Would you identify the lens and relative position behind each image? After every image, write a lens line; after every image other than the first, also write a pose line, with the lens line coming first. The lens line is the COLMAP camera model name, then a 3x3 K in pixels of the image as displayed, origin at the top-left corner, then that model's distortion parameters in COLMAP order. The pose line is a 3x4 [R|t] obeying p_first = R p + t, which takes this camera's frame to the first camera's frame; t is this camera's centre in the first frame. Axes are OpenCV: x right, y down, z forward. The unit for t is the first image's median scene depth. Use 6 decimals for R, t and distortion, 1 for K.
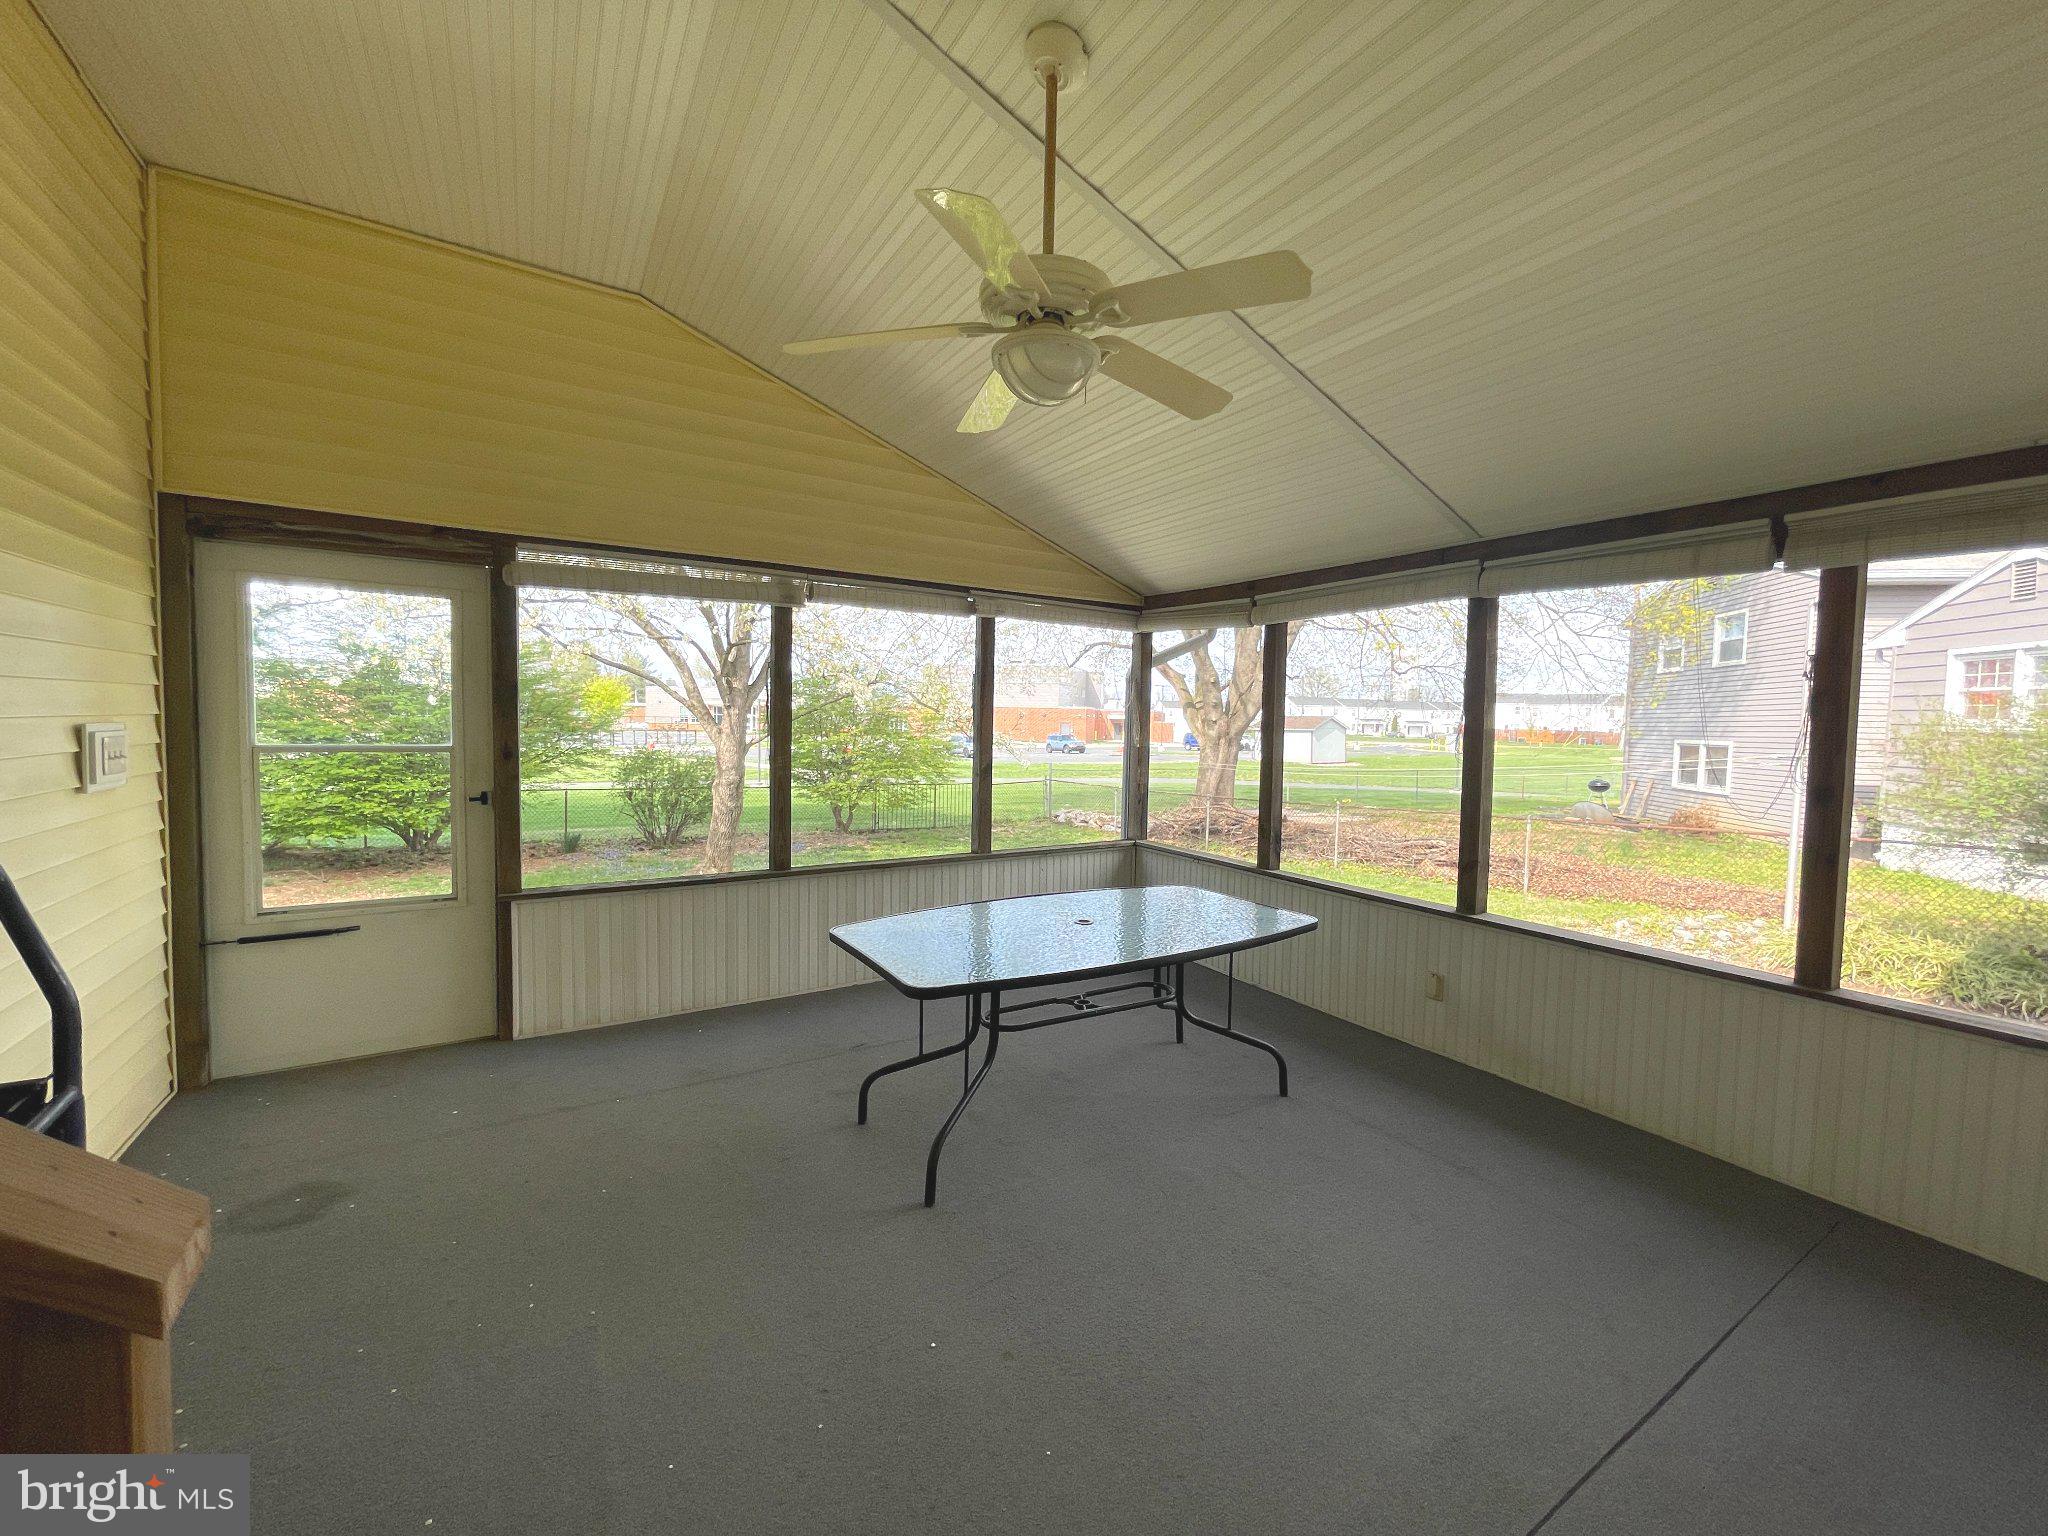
lens RADIAL K [[828.0, 0, 1027.1], [0, 828.0, 761.7], [0, 0, 1]] dist [0.000553, -0.000639]
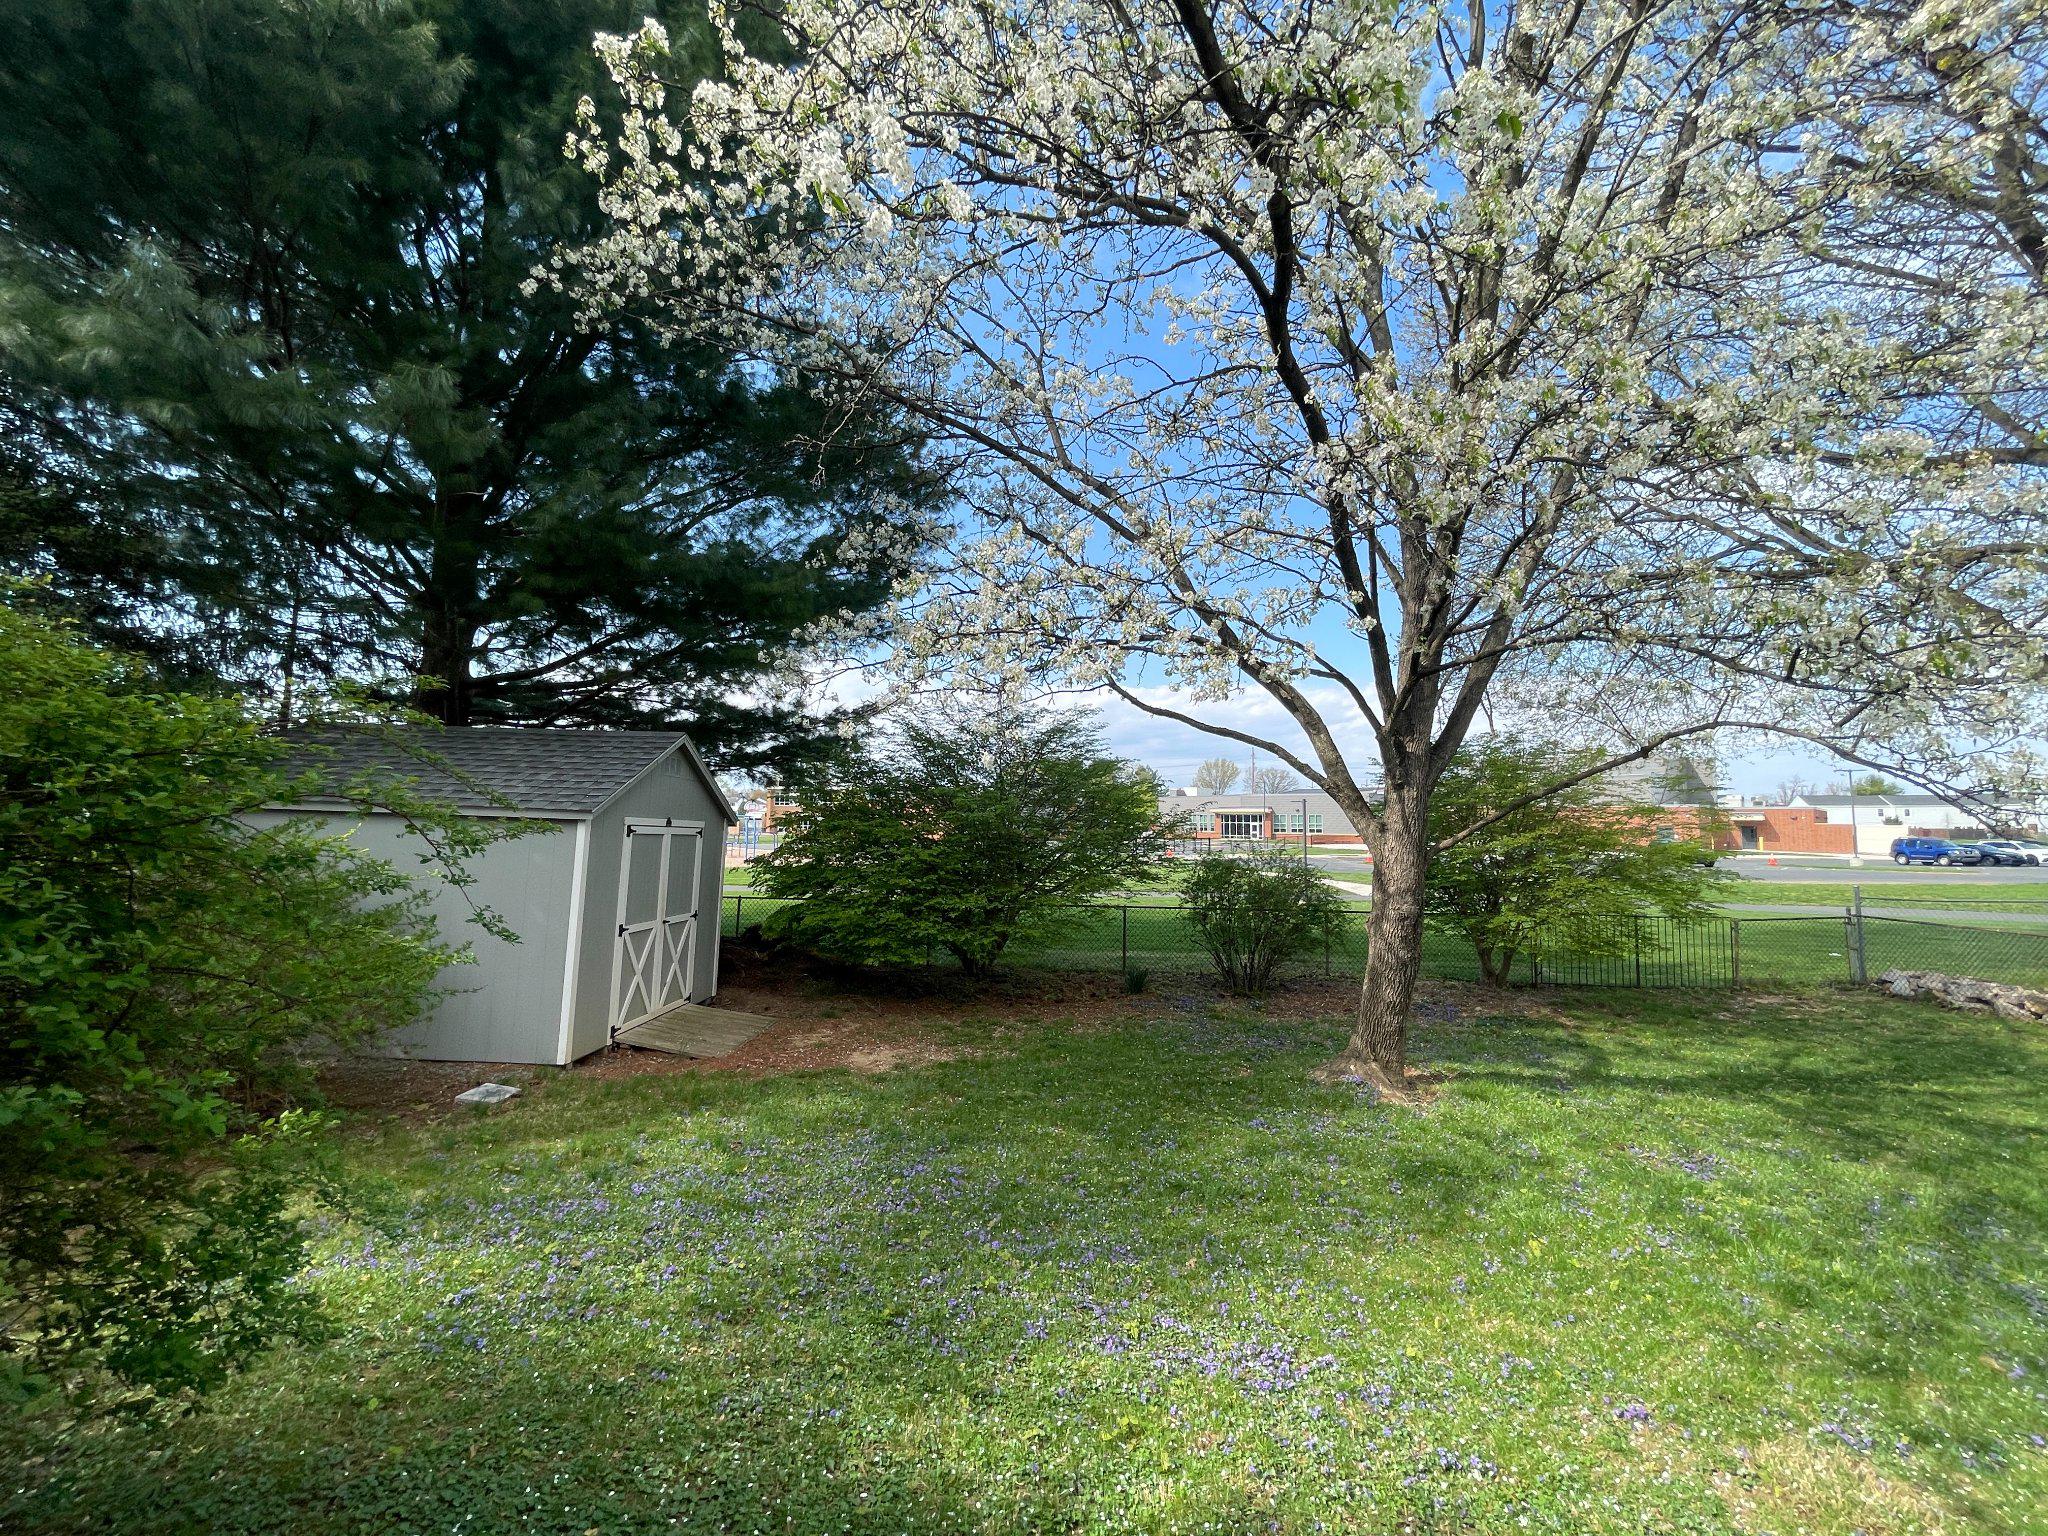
lens RADIAL K [[828.0, 0, 1041.4], [0, 828.0, 768.9], [0, 0, 1]] dist [0.000553, -0.000639]
pose [[0.843541, -0.048944, -0.534830, -0.187238], [-0.017082, 0.992890, -0.117804, -0.002985], [0.536793, 0.108509, 0.836707, 0.264604]]
